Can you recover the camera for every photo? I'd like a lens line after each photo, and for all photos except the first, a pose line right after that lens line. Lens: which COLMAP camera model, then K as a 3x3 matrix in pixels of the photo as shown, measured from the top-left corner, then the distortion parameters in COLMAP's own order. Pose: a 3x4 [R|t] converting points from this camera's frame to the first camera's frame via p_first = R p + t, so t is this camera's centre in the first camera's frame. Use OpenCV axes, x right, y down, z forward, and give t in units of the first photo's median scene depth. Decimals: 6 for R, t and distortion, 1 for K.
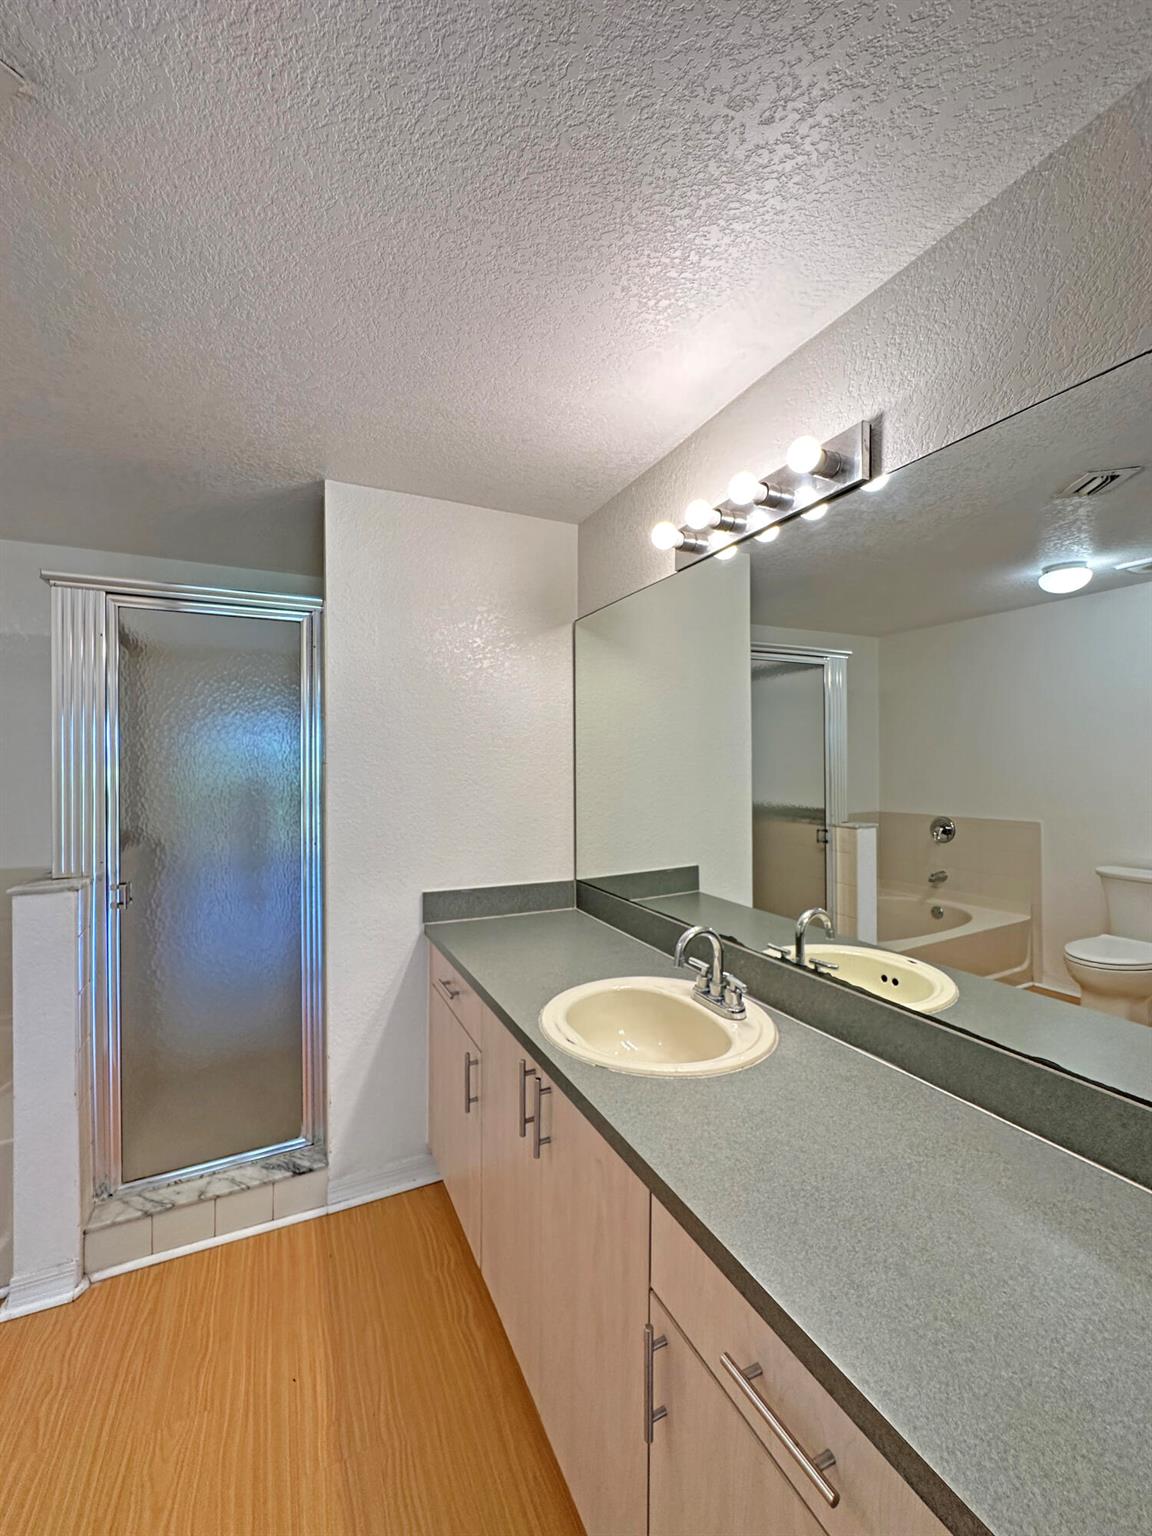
lens RADIAL K [[621.9, 0, 570.2], [0, 621.9, 766.6], [0, 0, 1]] dist [-0.001826, 0.000641]
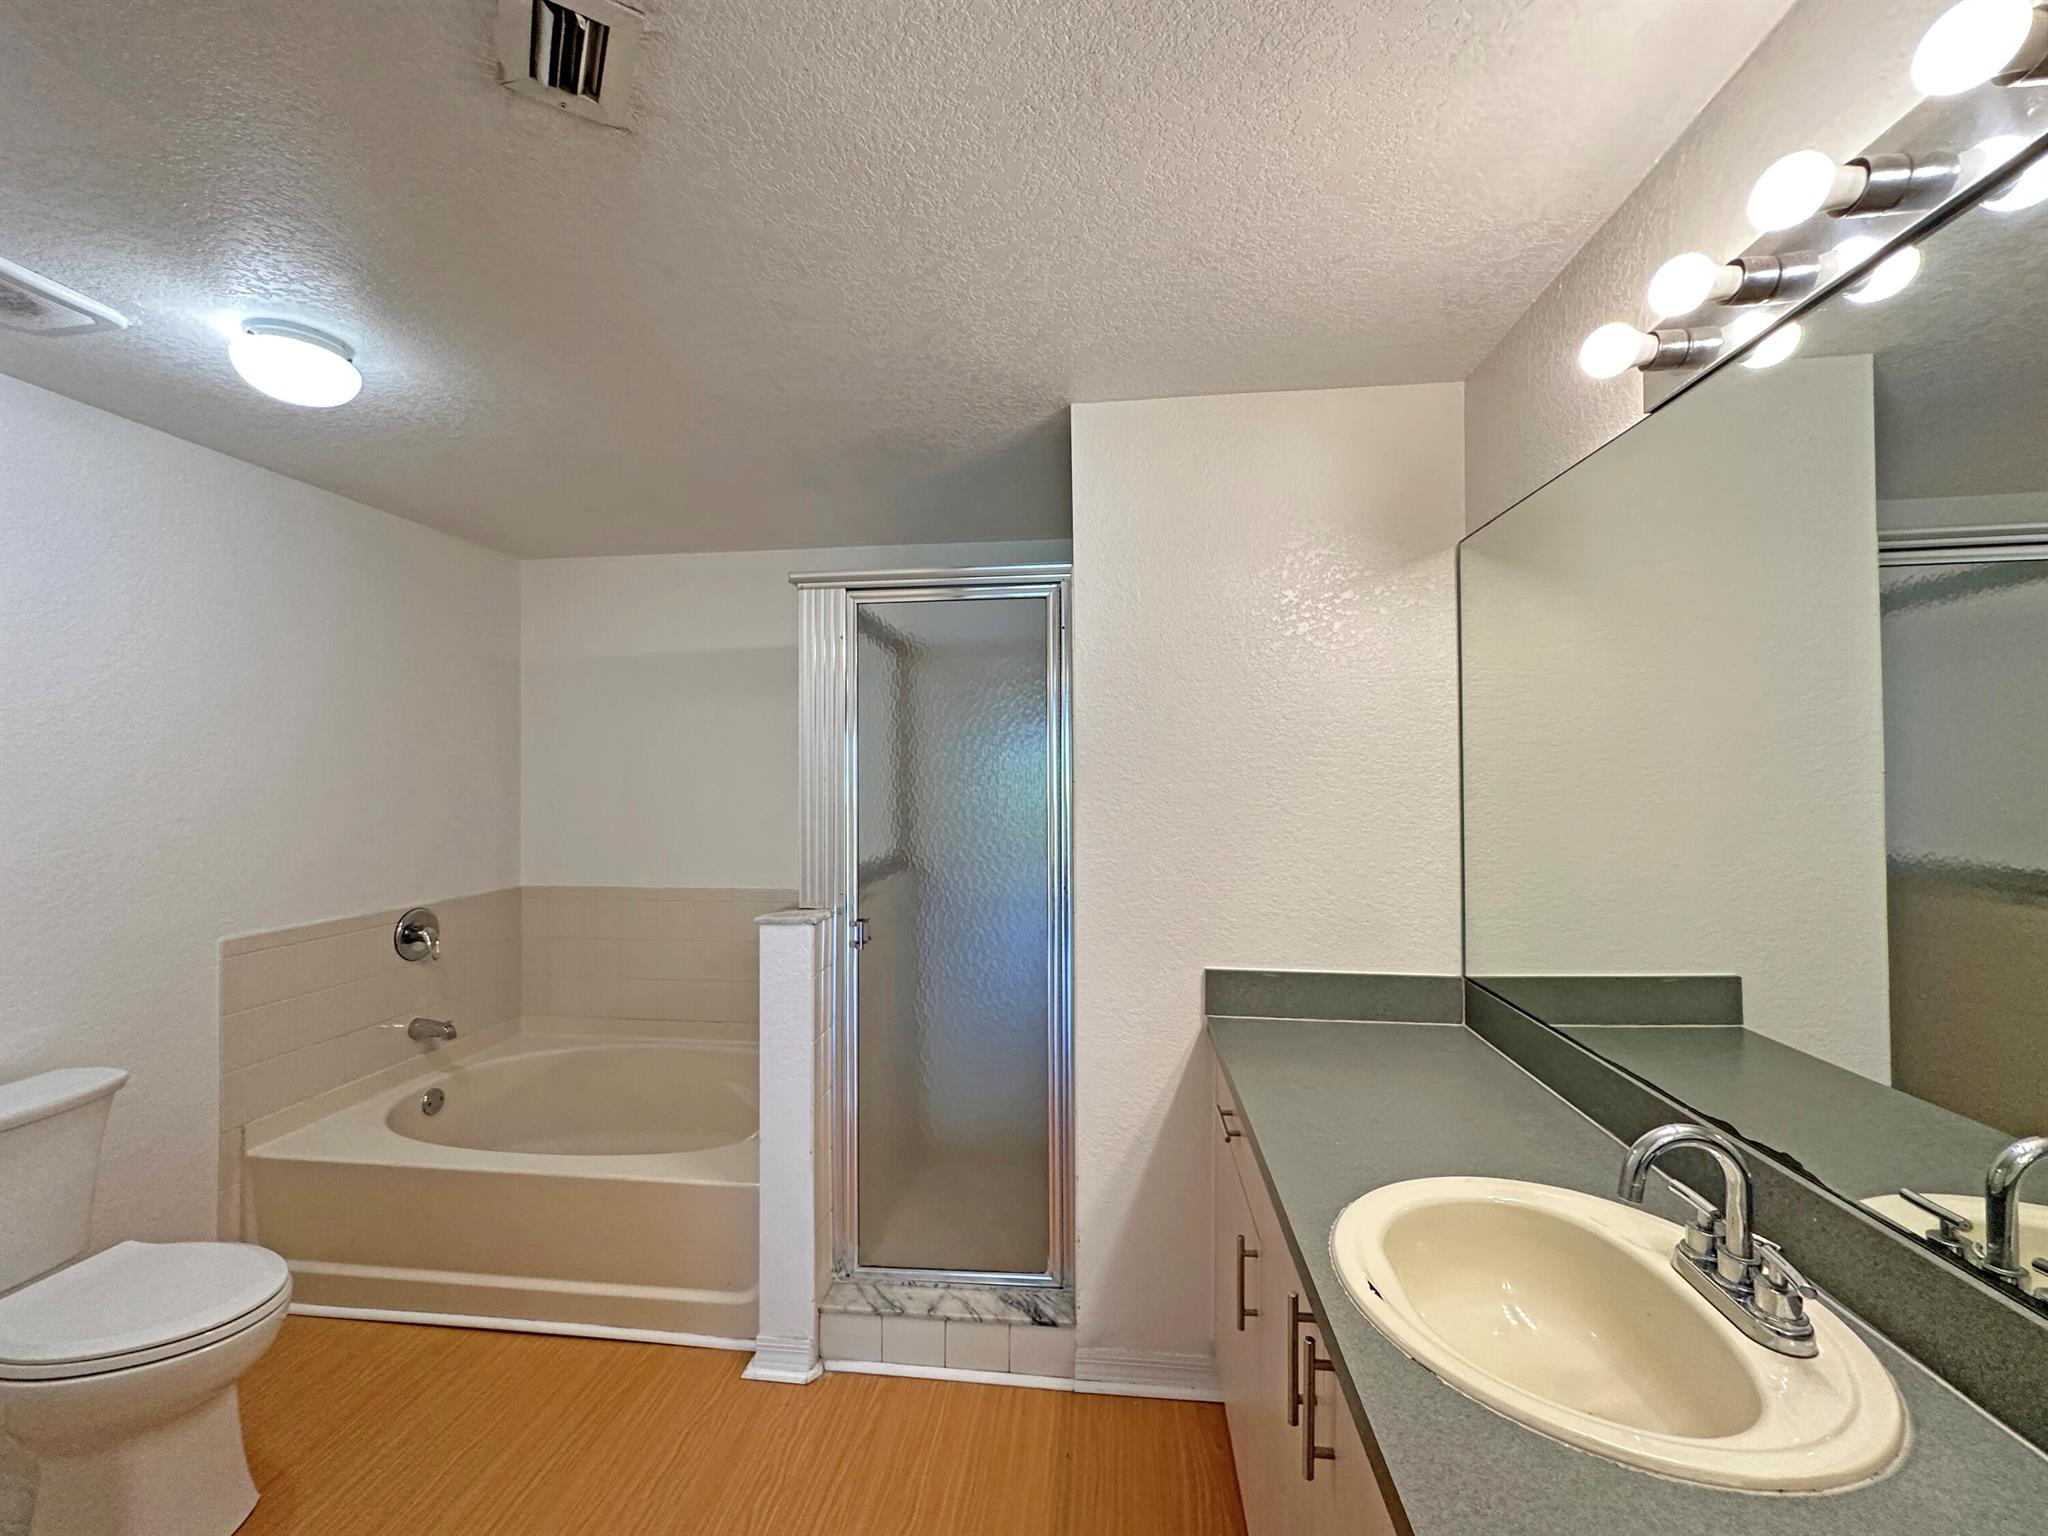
lens RADIAL K [[819.4, 0, 1024.0], [0, 819.4, 768.0], [0, 0, 1]] dist [-0.003863, 0.001176]
pose [[0.848473, -0.007315, -0.529188, 0.087246], [0.000843, 0.999922, -0.012470, -0.010457], [0.529238, 0.010135, 0.848413, 0.148196]]
